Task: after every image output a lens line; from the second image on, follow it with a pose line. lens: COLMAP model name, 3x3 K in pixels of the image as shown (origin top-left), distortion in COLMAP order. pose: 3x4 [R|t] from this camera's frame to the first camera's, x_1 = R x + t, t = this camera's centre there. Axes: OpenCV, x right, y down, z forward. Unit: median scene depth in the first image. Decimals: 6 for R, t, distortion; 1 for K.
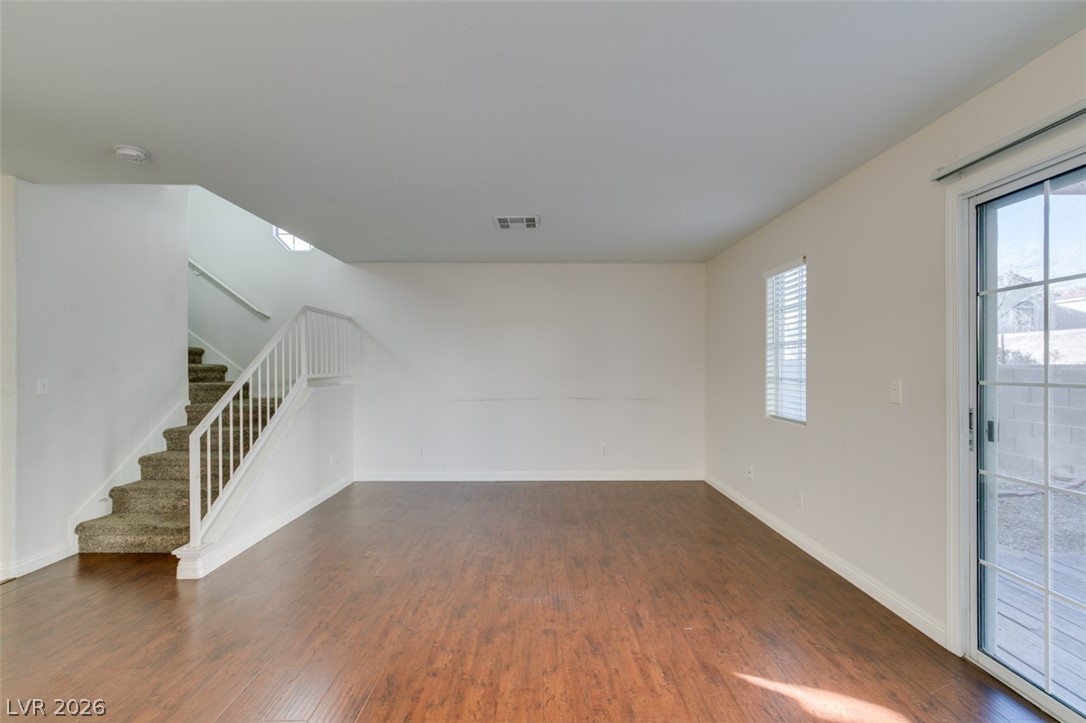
lens RADIAL K [[496.0, 0, 543.0], [0, 496.0, 361.5], [0, 0, 1]] dist [-0.000383, -0.000117]
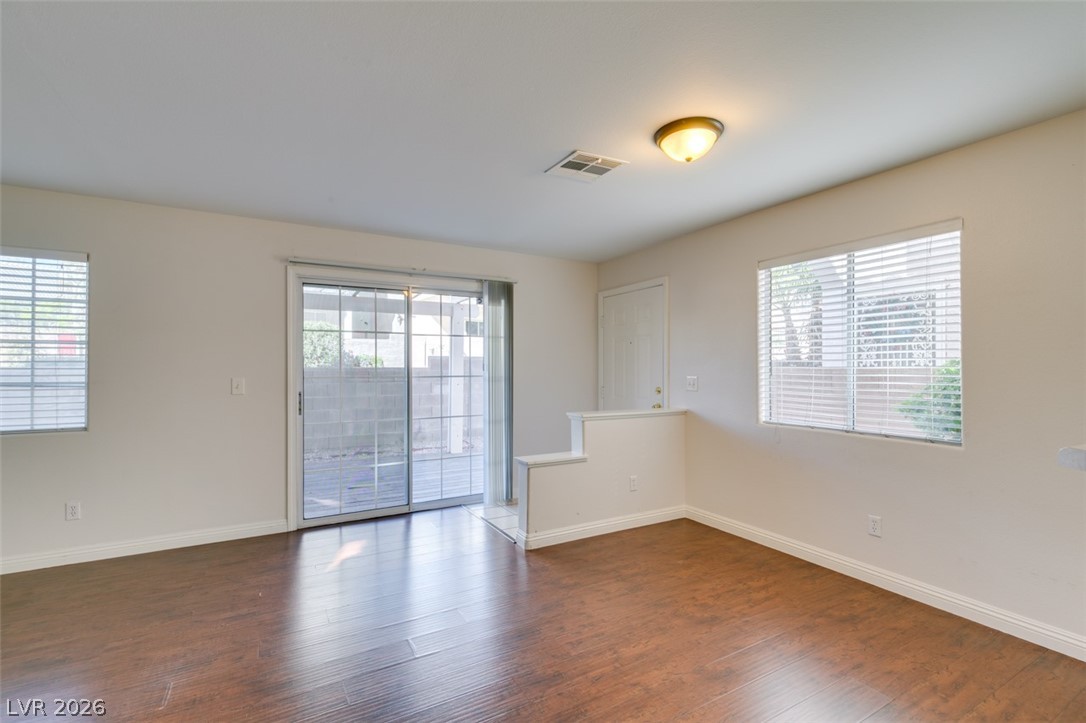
lens RADIAL K [[482.4, 0, 543.0], [0, 482.4, 361.5], [0, 0, 1]] dist [-0.000109, -0.000018]
pose [[-0.478927, 0.008411, 0.877814, -0.815758], [-0.001703, 0.999943, -0.010511, 0.003147], [-0.877853, -0.006529, -0.478886, 0.771282]]
